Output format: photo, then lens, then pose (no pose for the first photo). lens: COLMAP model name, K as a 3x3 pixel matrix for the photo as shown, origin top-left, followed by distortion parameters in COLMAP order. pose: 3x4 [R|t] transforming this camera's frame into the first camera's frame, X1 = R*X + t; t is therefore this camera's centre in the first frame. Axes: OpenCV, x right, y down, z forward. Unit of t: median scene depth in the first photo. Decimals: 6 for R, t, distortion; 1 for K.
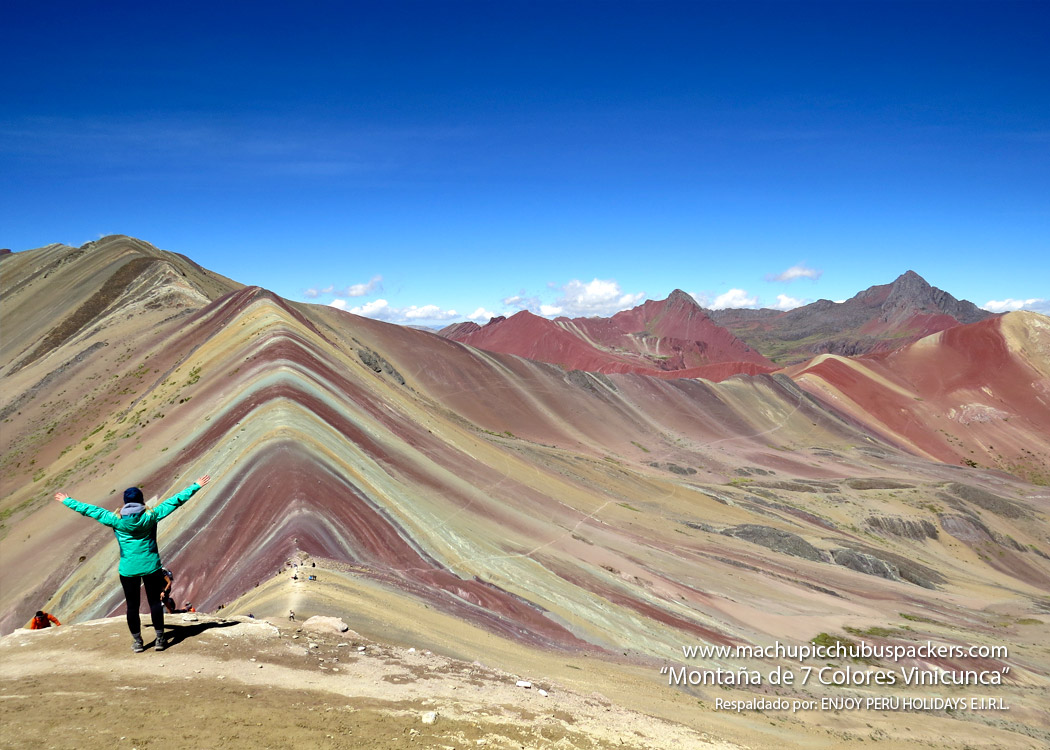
lens RADIAL K [[757.1, 0, 533.0], [0, 757.1, 397.0], [0, 0, 1]] dist [-0.026480, 0.004282]
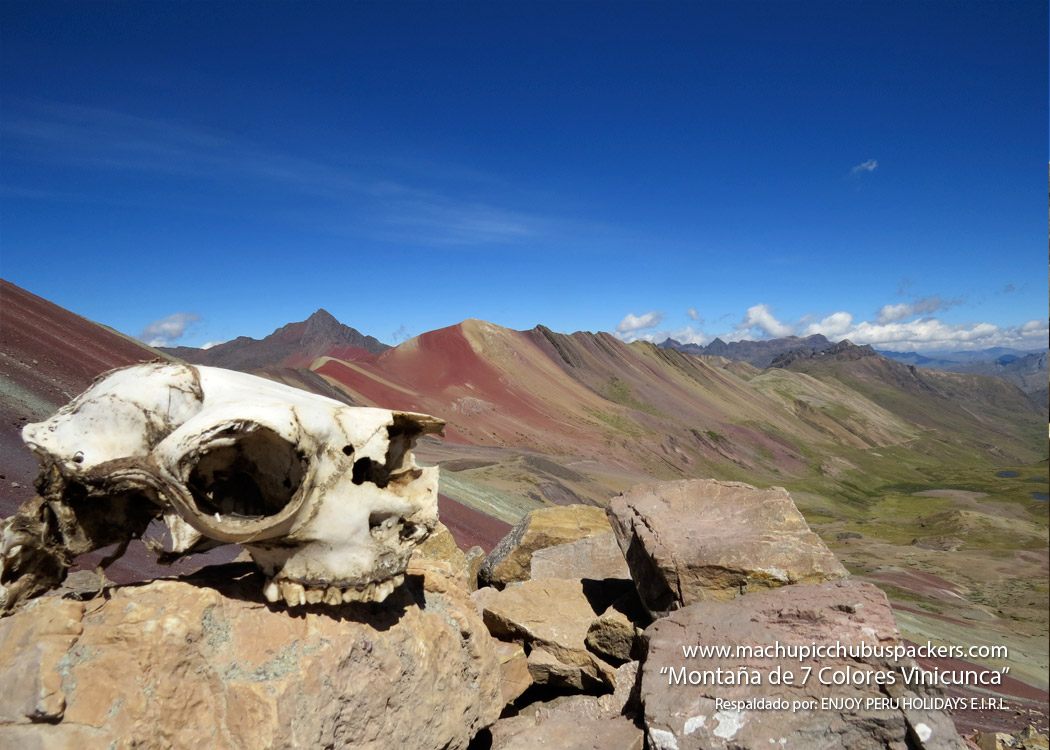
lens RADIAL K [[749.1, 0, 528.0], [0, 749.1, 391.4], [0, 0, 1]] dist [-0.027875, 0.005185]
pose [[0.737992, -0.054703, 0.672589, -0.042789], [0.096266, 0.995049, -0.024698, 0.029126], [-0.667908, 0.082974, 0.739604, 0.141952]]
